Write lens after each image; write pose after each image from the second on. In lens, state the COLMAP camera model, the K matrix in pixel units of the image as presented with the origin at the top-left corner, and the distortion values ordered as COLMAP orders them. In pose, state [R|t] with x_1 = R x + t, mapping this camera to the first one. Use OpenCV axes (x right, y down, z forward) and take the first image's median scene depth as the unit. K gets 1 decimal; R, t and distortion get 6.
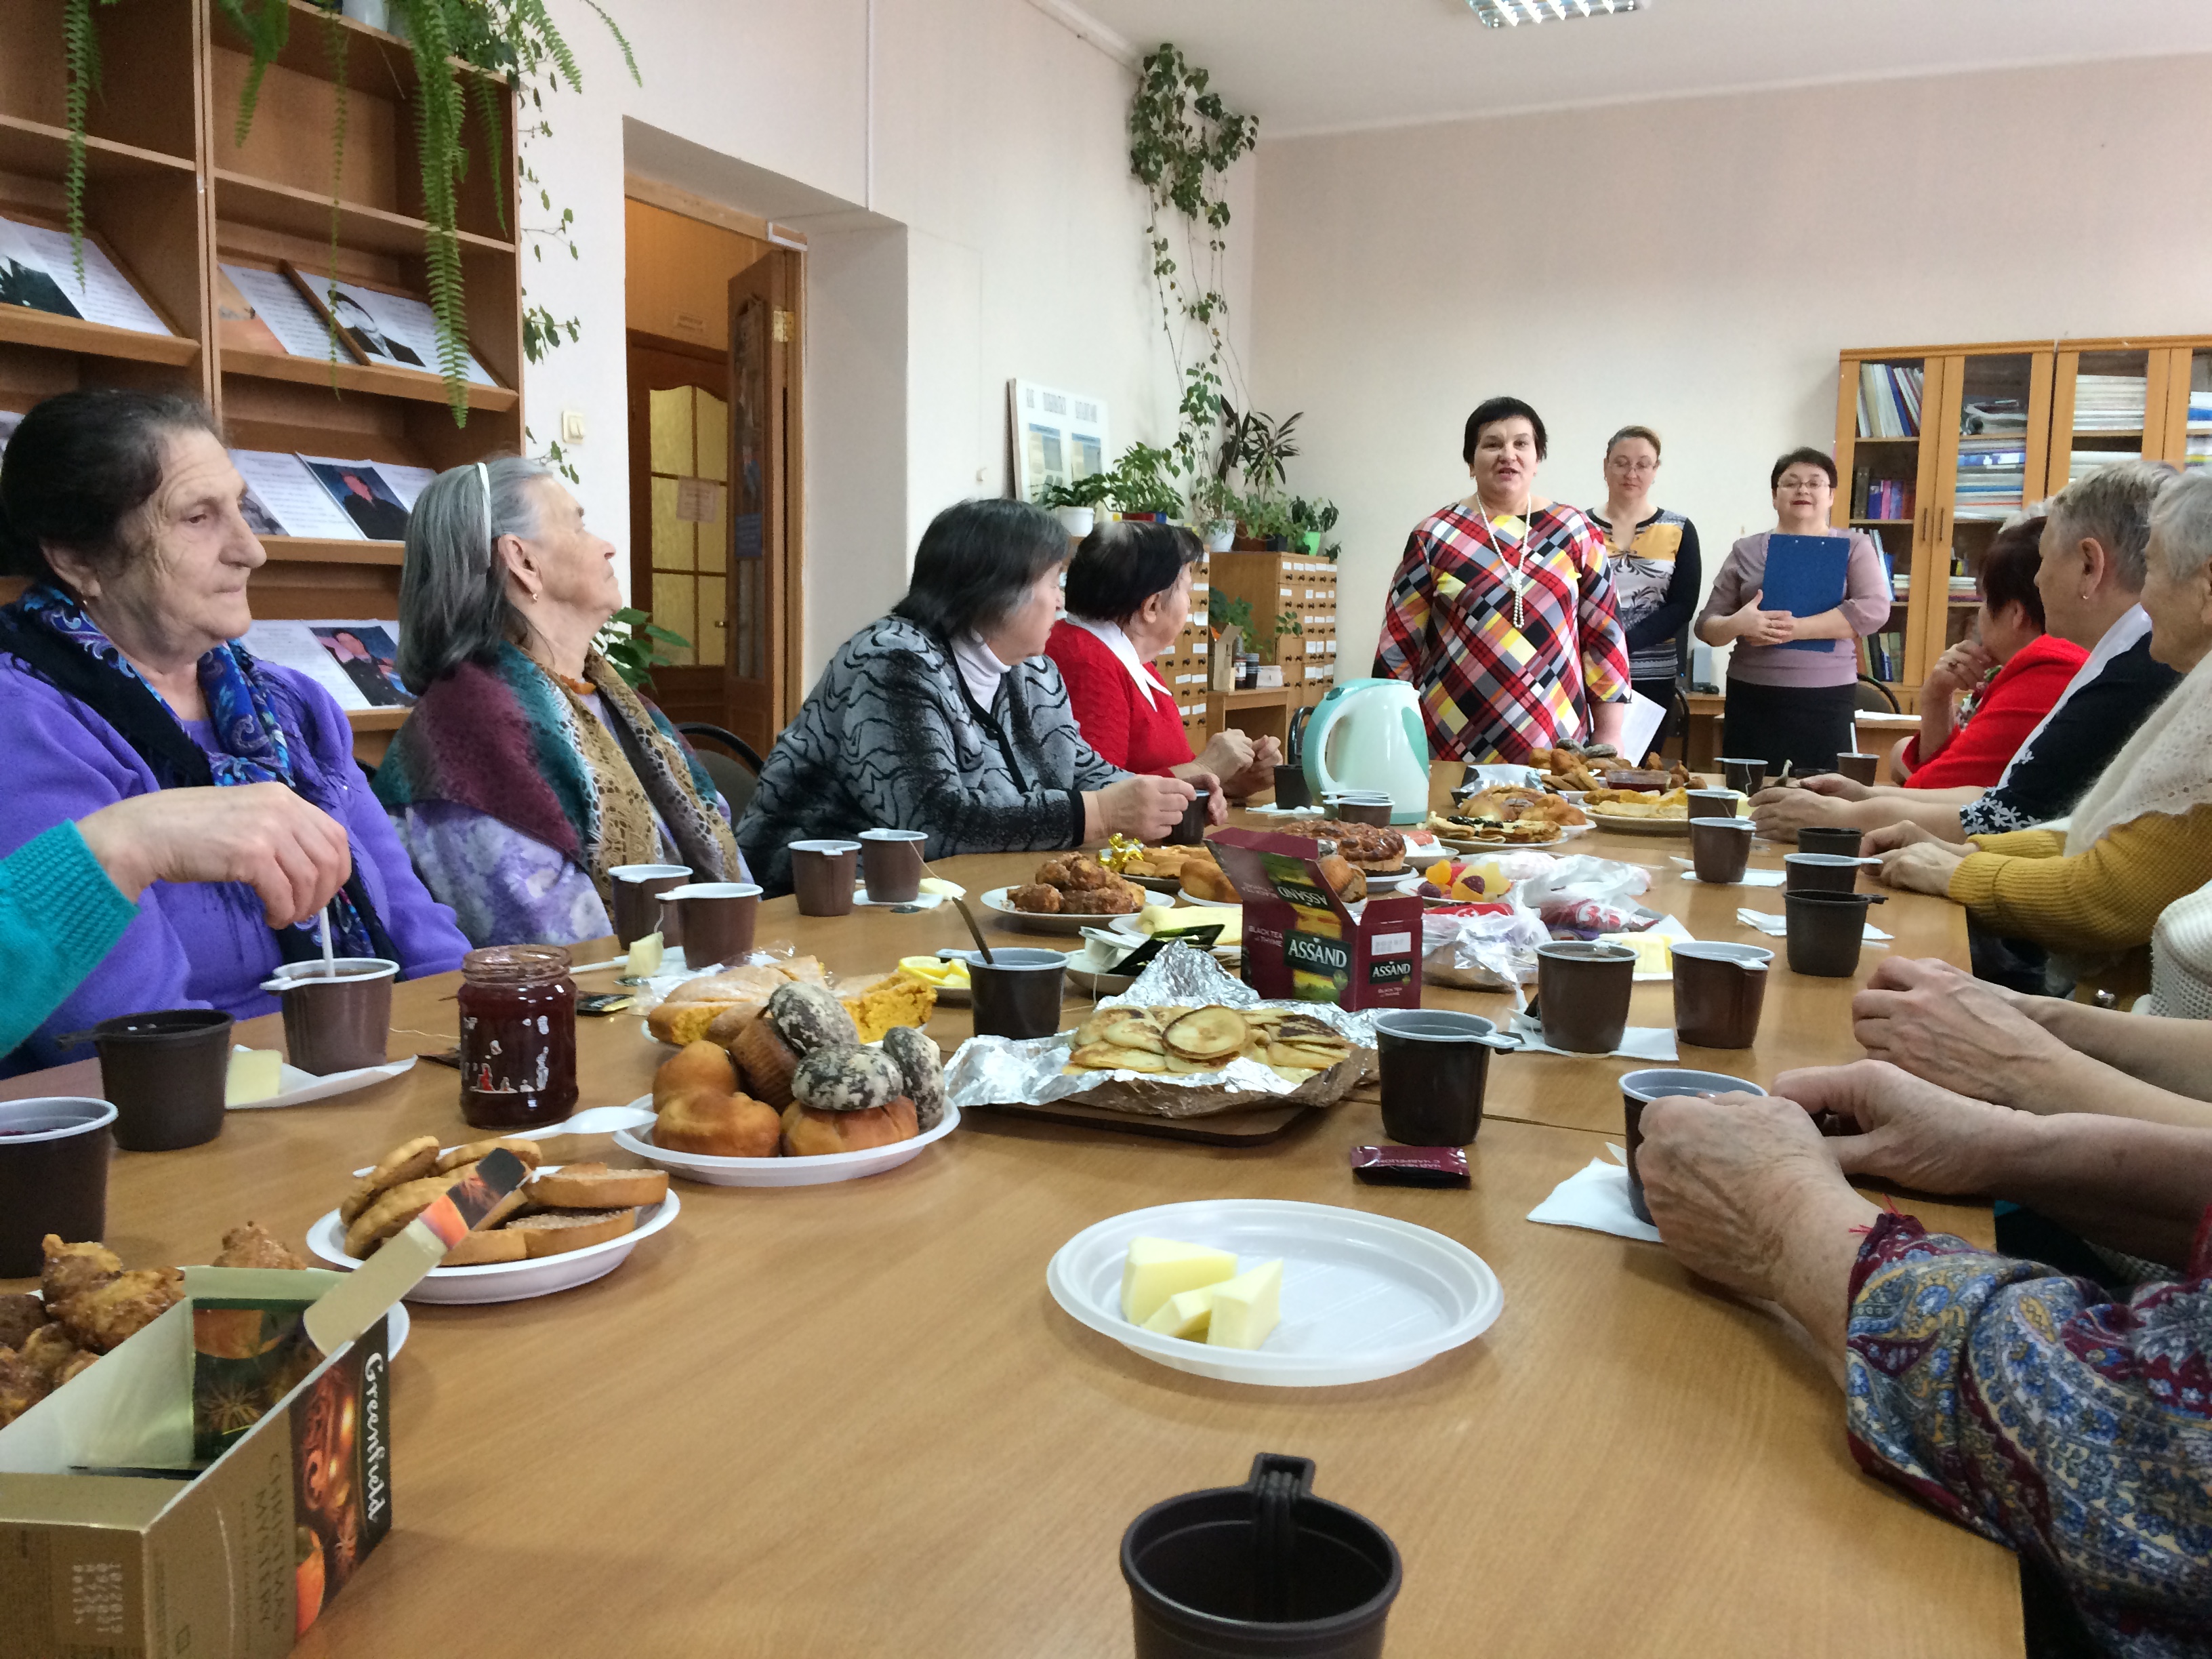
lens RADIAL K [[1886.8, 0, 1106.0], [0, 1886.8, 829.5], [0, 0, 1]] dist [0.108439, -0.159335]
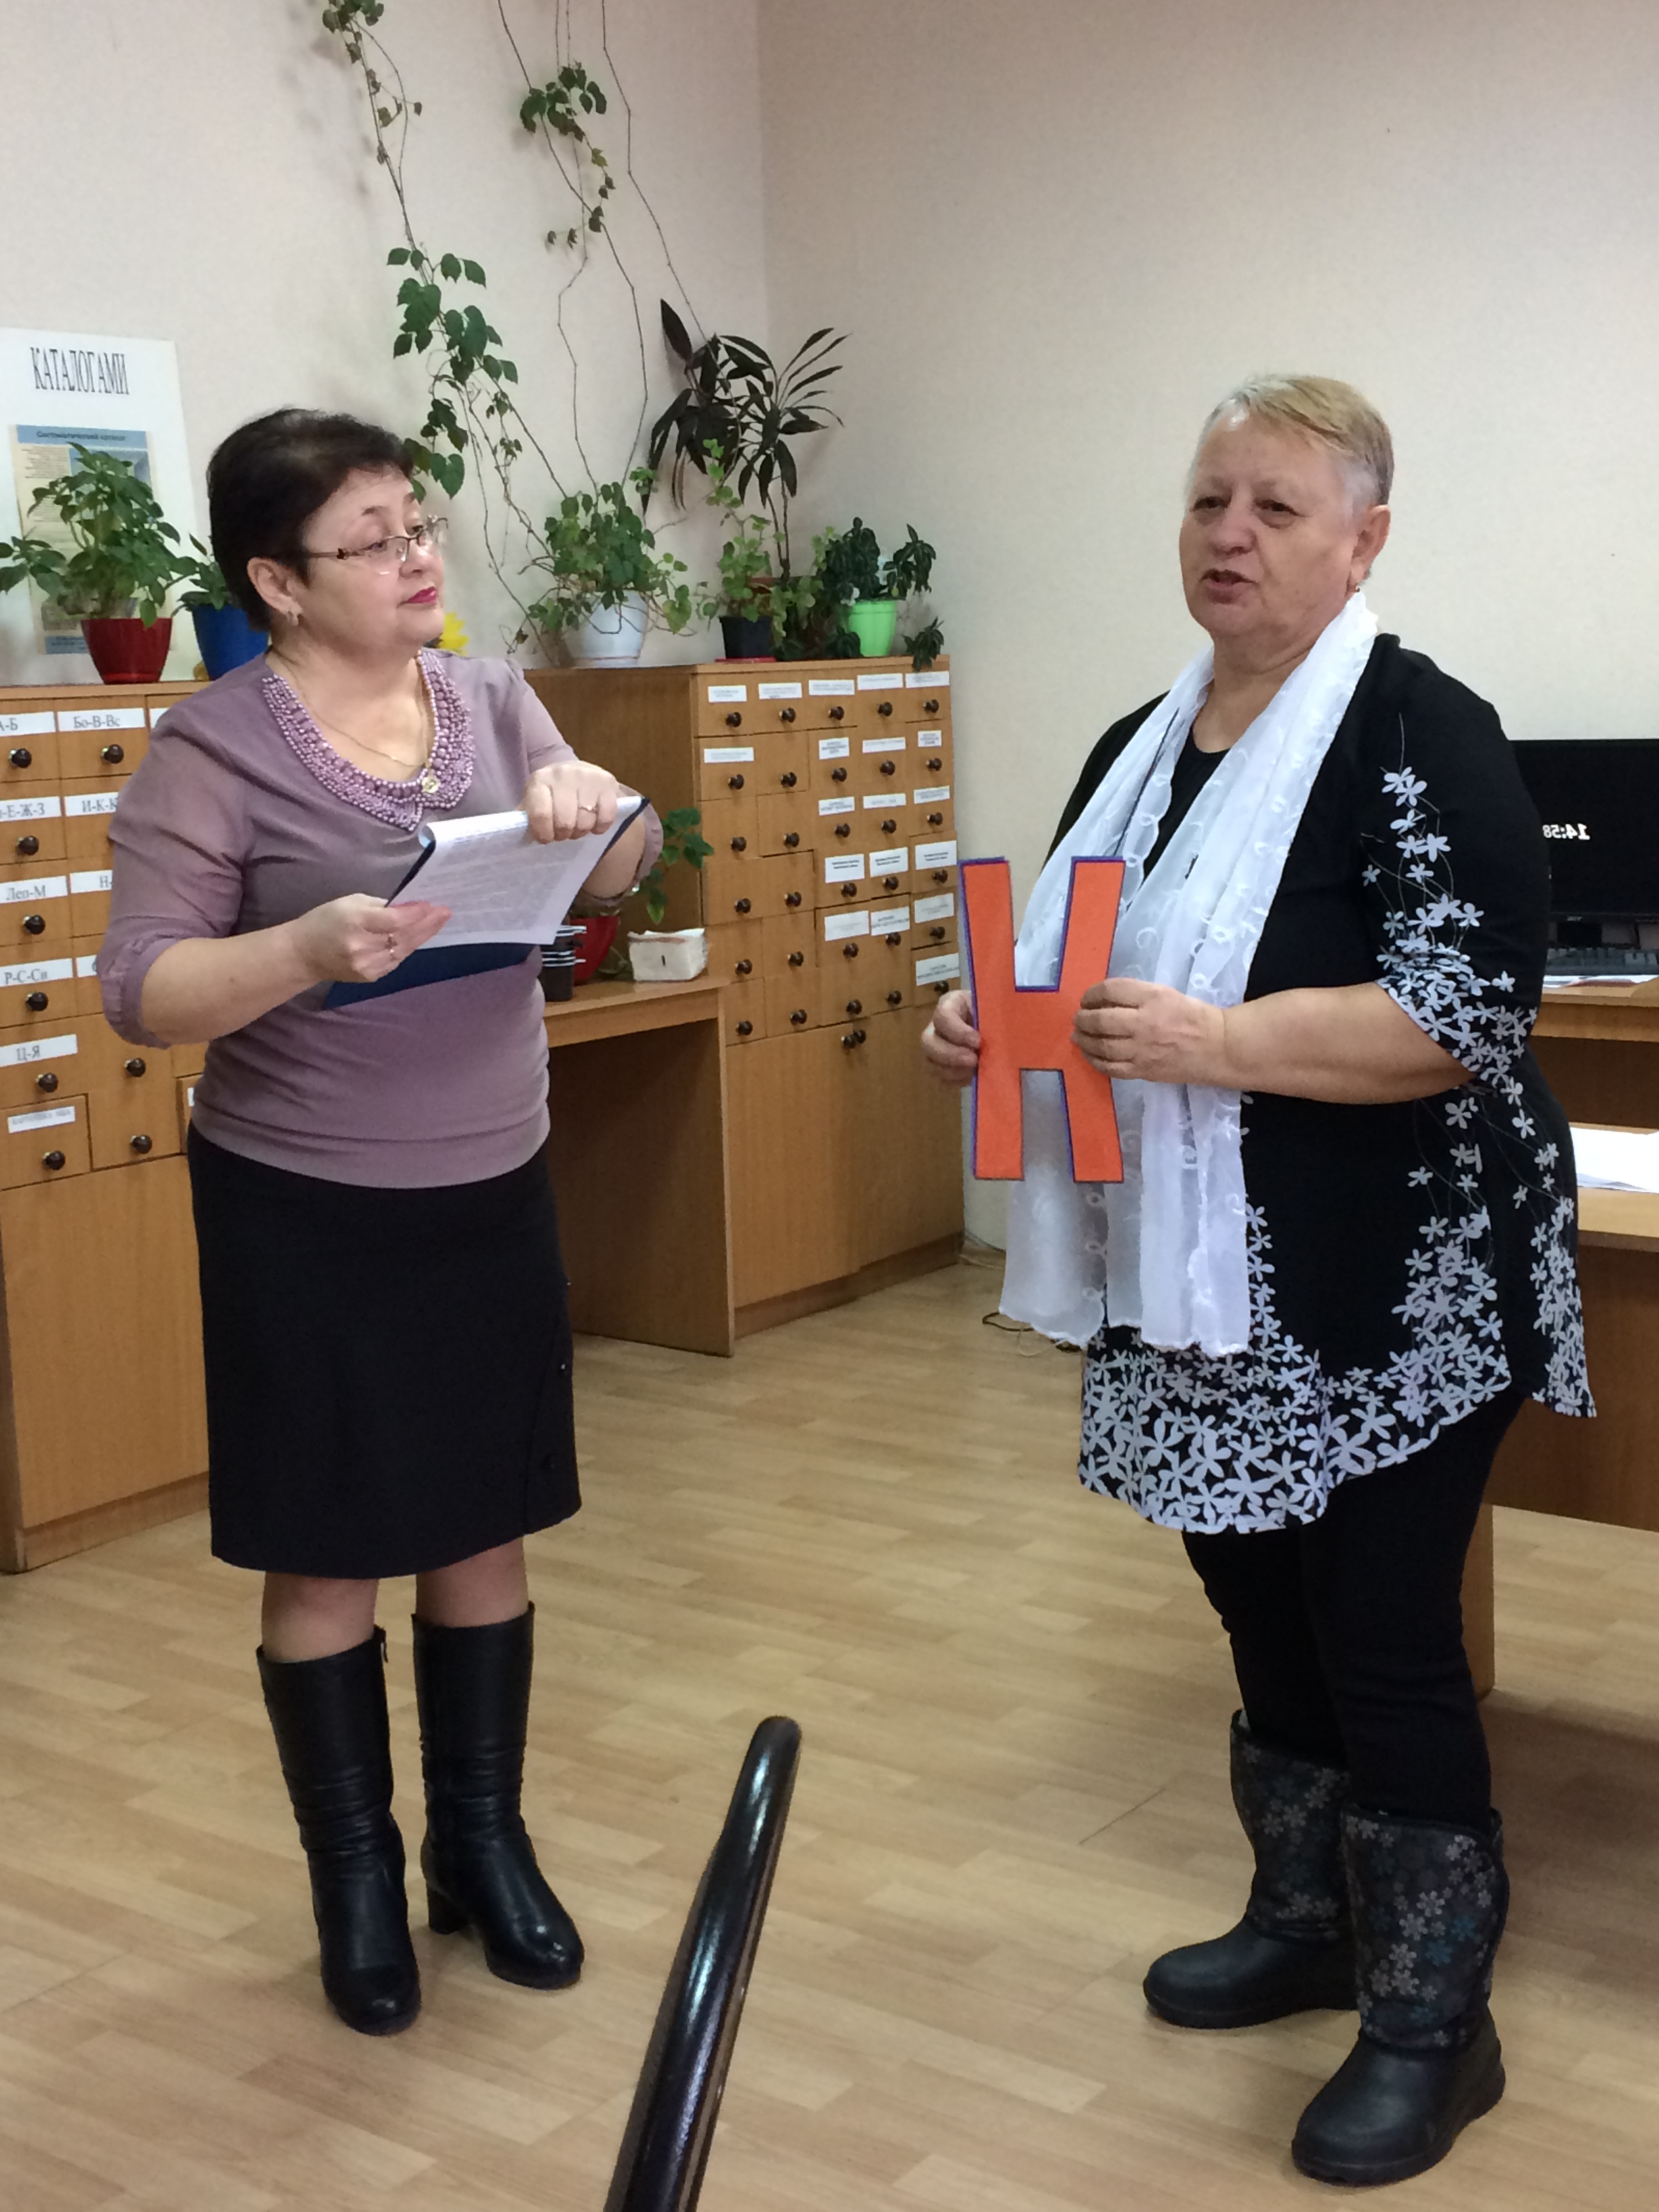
lens RADIAL K [[2956.2, 0, 835.5], [0, 2956.2, 1072.9], [0, 0, 1]] dist [0.108553, -0.015099]
pose [[0.974934, -0.017838, -0.221778, 0.290641], [0.023904, 0.999409, 0.024697, -0.074697], [0.221206, -0.029380, 0.974784, 0.374378]]
